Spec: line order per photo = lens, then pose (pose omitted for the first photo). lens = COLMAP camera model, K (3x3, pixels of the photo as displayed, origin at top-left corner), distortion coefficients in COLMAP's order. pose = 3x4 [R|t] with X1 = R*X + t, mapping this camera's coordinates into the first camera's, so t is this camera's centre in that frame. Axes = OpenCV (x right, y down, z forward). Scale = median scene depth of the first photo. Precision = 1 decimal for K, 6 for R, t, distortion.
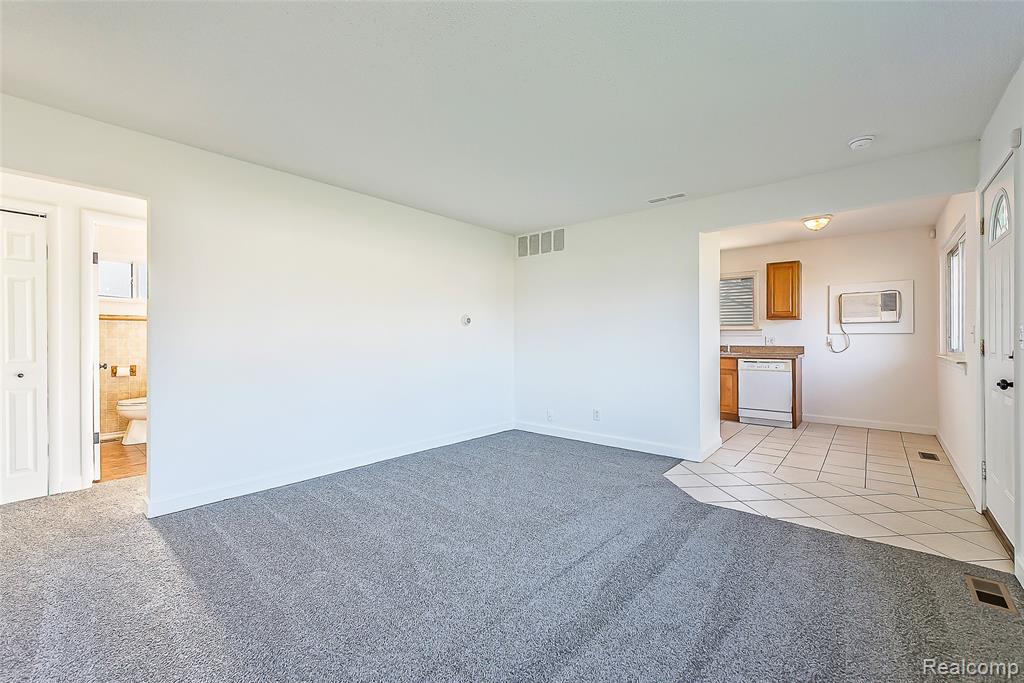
lens RADIAL K [[422.2, 0, 506.0], [0, 422.2, 336.8], [0, 0, 1]] dist [-0.000118, 0.000037]
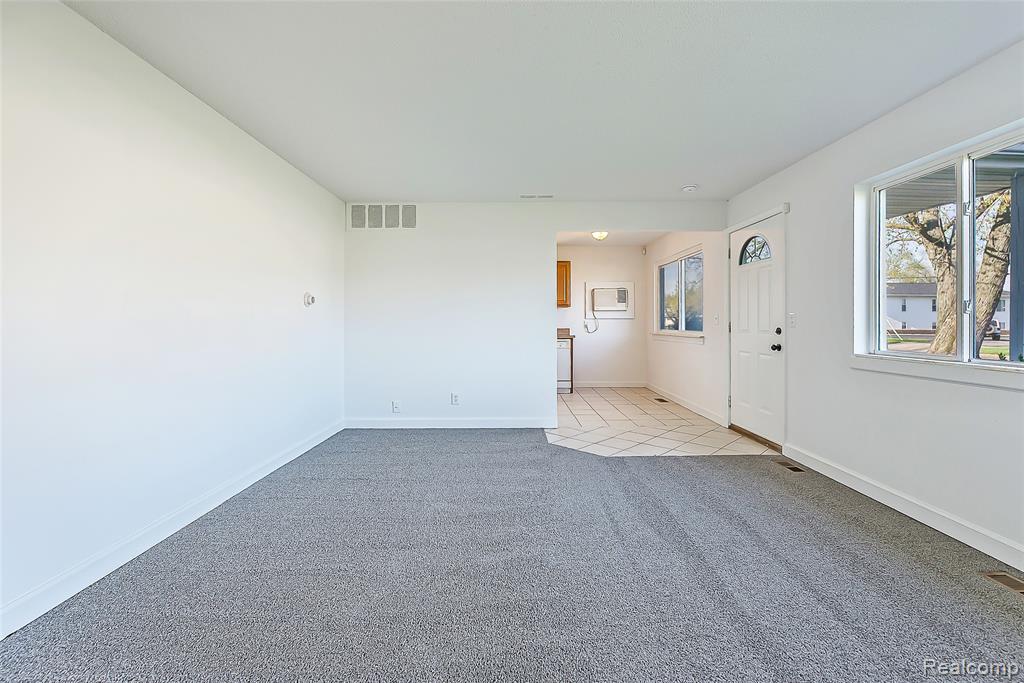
lens RADIAL K [[434.2, 0, 509.9], [0, 434.2, 317.5], [0, 0, 1]] dist [-0.000320, 0.000028]
pose [[0.770335, 0.007141, 0.637599, -0.306712], [-0.001485, 0.999955, -0.009404, 0.002749], [-0.637638, 0.006297, 0.770311, 0.121250]]
